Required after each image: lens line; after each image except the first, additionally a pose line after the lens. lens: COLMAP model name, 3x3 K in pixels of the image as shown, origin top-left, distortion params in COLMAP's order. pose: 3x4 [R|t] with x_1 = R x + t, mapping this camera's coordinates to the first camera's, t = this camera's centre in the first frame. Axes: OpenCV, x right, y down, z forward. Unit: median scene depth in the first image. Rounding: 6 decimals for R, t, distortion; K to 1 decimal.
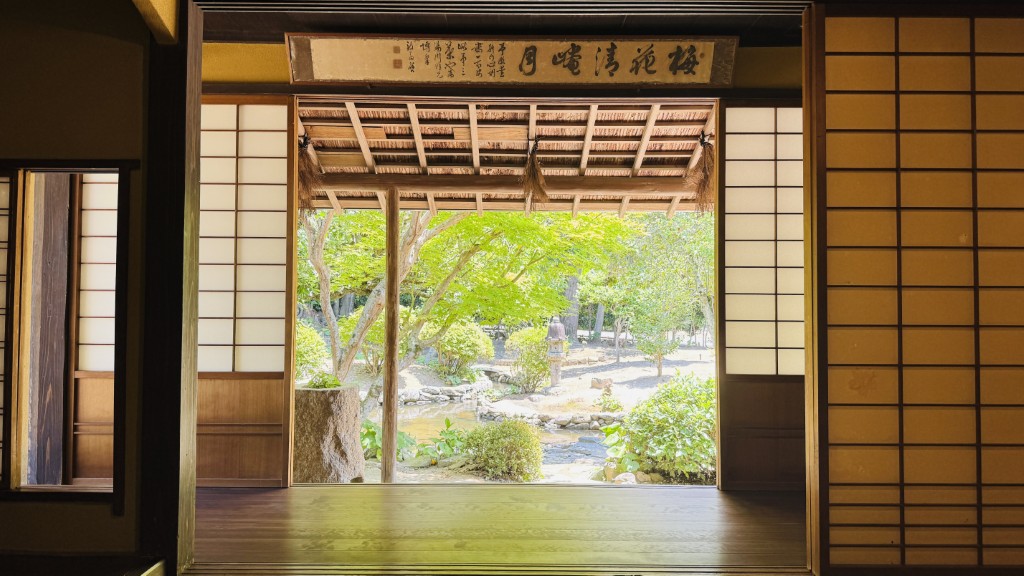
lens RADIAL K [[724.9, 0, 512.0], [0, 724.9, 288.0], [0, 0, 1]] dist [0.127283, -0.172153]
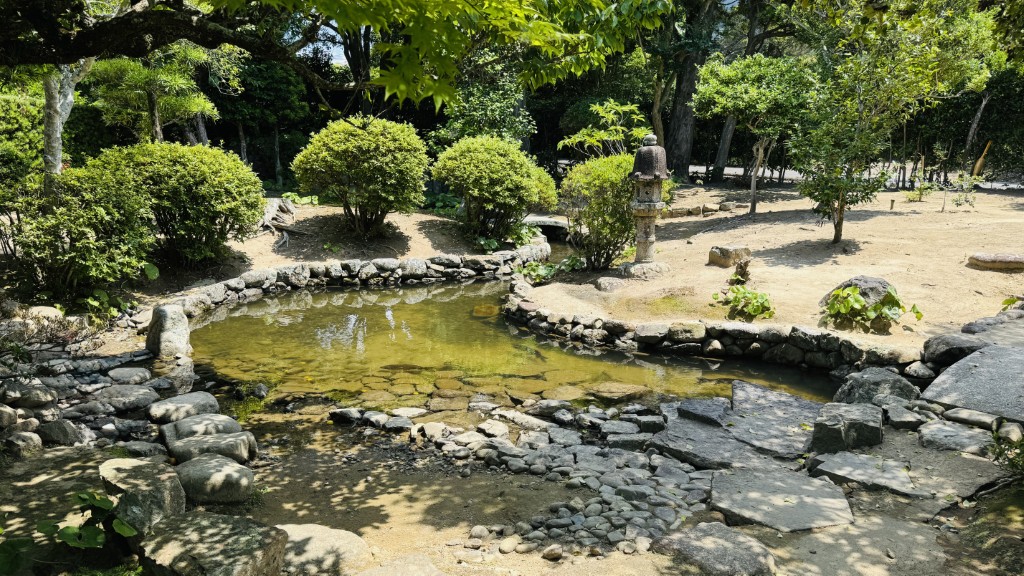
lens RADIAL K [[710.5, 0, 510.7], [0, 710.5, 337.4], [0, 0, 1]] dist [0.130837, -0.154590]
pose [[0.989161, 0.030823, -0.143560, 0.035746], [0.011011, 0.959393, 0.281857, 0.030558], [0.146418, -0.280383, 0.948655, 0.401219]]
